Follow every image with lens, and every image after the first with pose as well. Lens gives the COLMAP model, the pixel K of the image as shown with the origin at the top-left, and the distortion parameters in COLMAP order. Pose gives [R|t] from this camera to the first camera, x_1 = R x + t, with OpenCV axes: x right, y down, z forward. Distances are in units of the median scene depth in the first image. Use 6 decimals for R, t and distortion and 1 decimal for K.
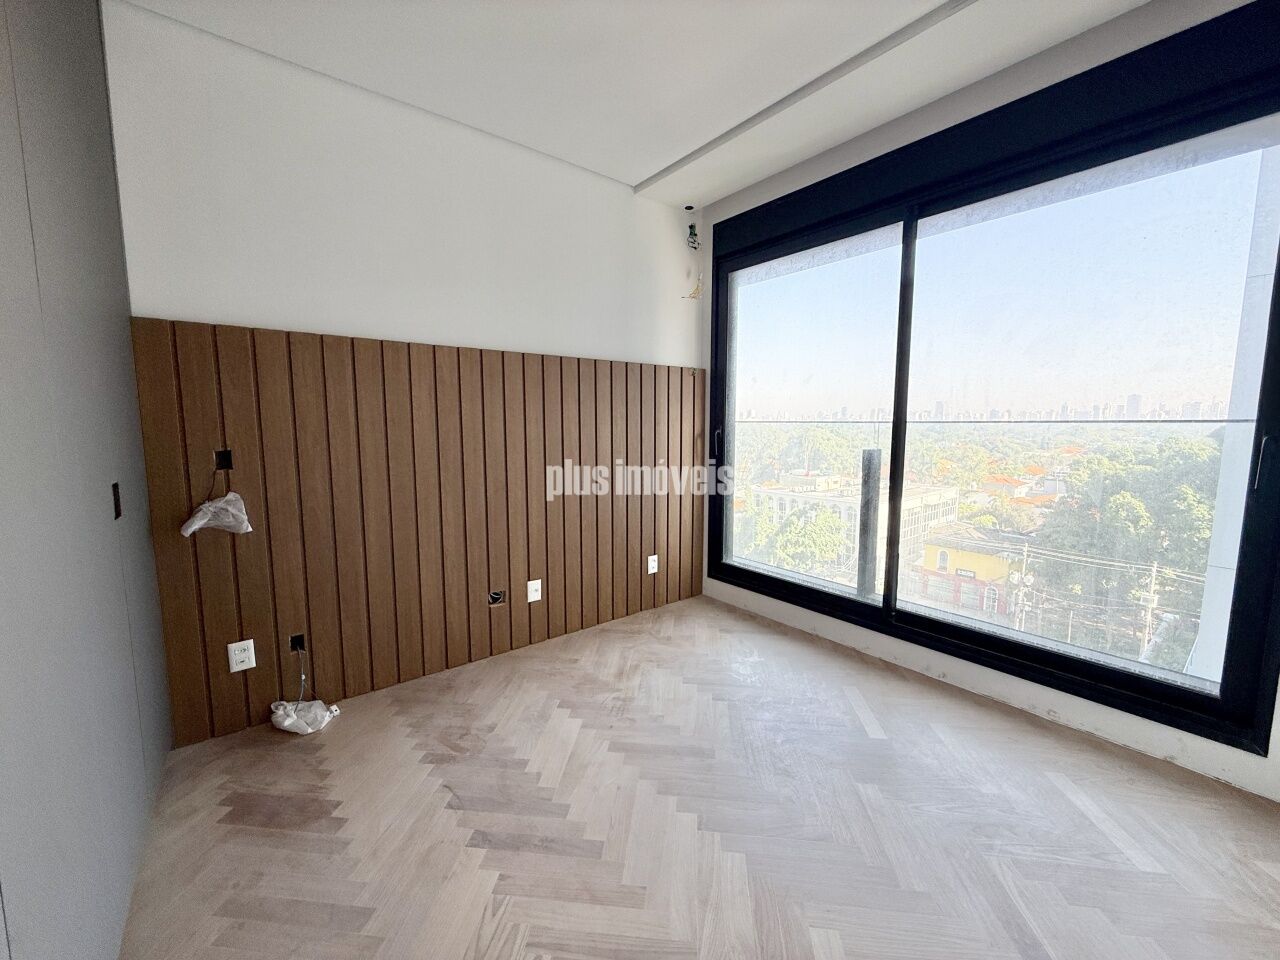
lens RADIAL K [[512.5, 0, 639.0], [0, 512.5, 480.7], [0, 0, 1]] dist [0.001585, -0.000189]
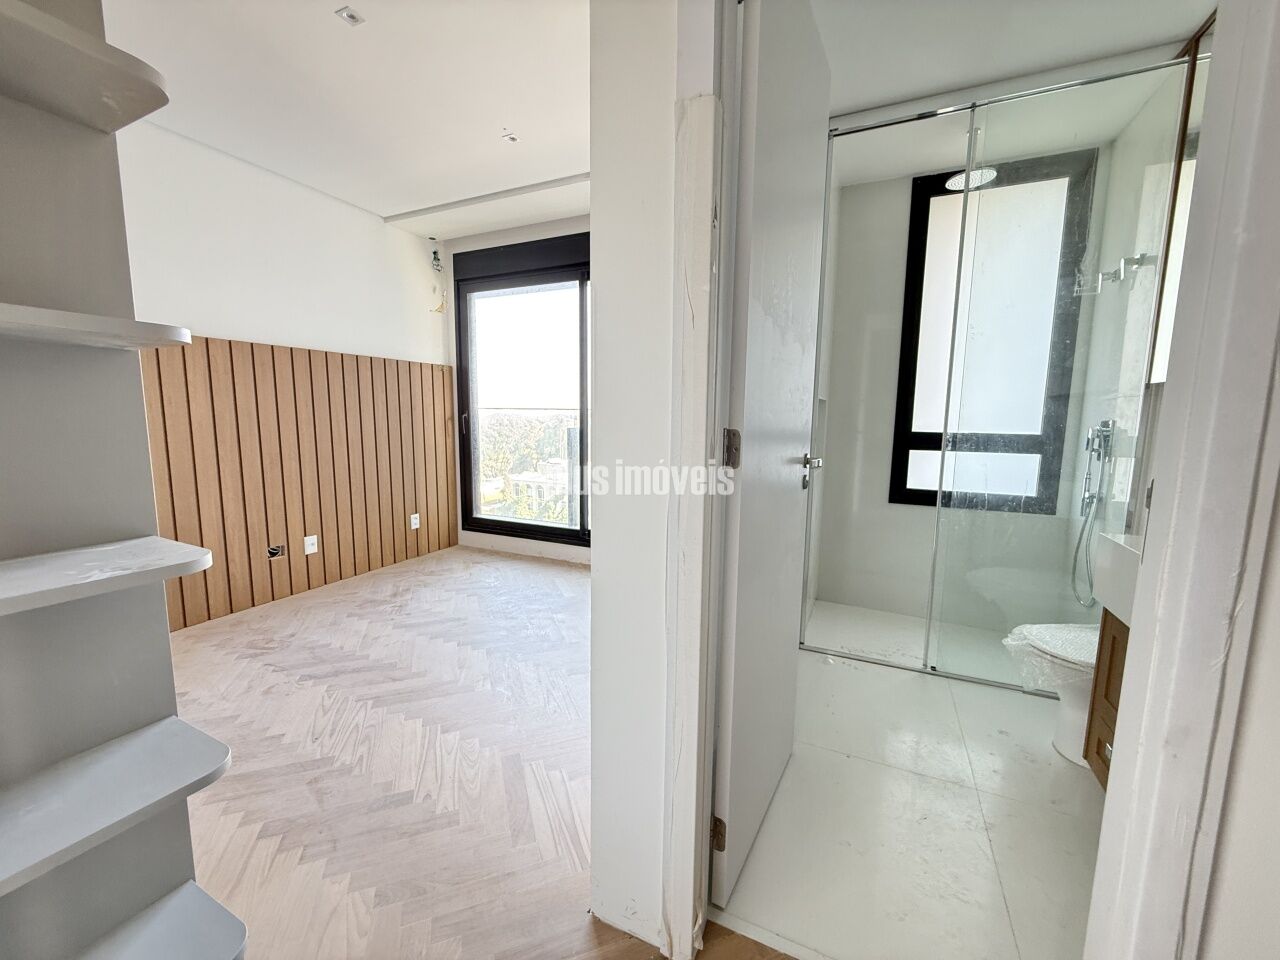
lens RADIAL K [[512.5, 0, 639.0], [0, 512.5, 480.7], [0, 0, 1]] dist [0.001585, -0.000189]
pose [[0.895114, -0.046687, 0.443386, -0.040447], [0.038687, 0.998884, 0.027077, 0.060861], [-0.444155, -0.007084, 0.895922, -0.428890]]
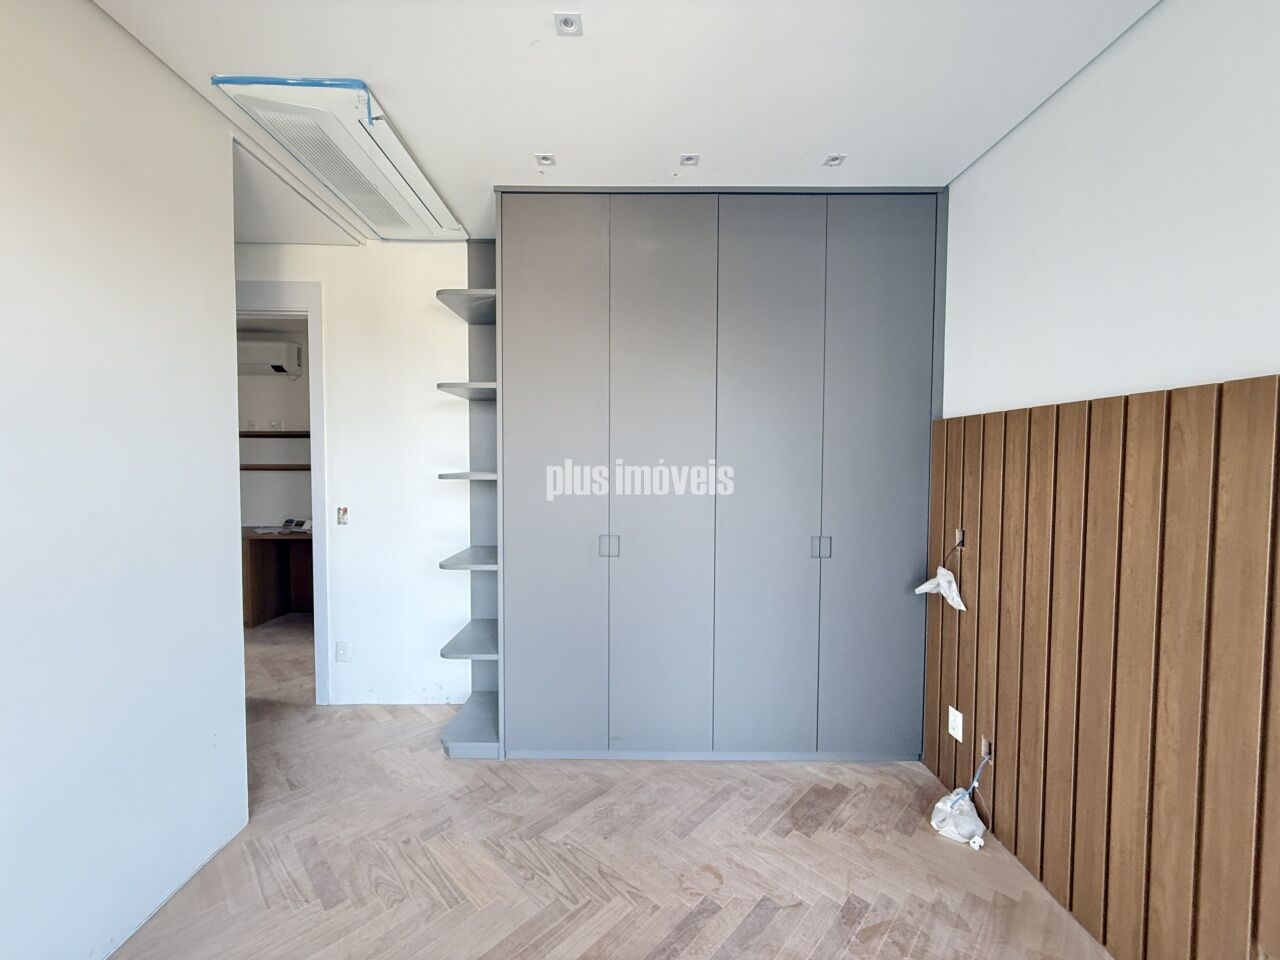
lens RADIAL K [[512.5, 0, 639.0], [0, 512.5, 480.7], [0, 0, 1]] dist [0.001585, -0.000189]
pose [[-0.607119, 0.023811, -0.794254, 0.322127], [-0.092968, 0.990558, 0.100760, -0.143983], [0.789153, 0.135013, -0.599173, 0.758083]]
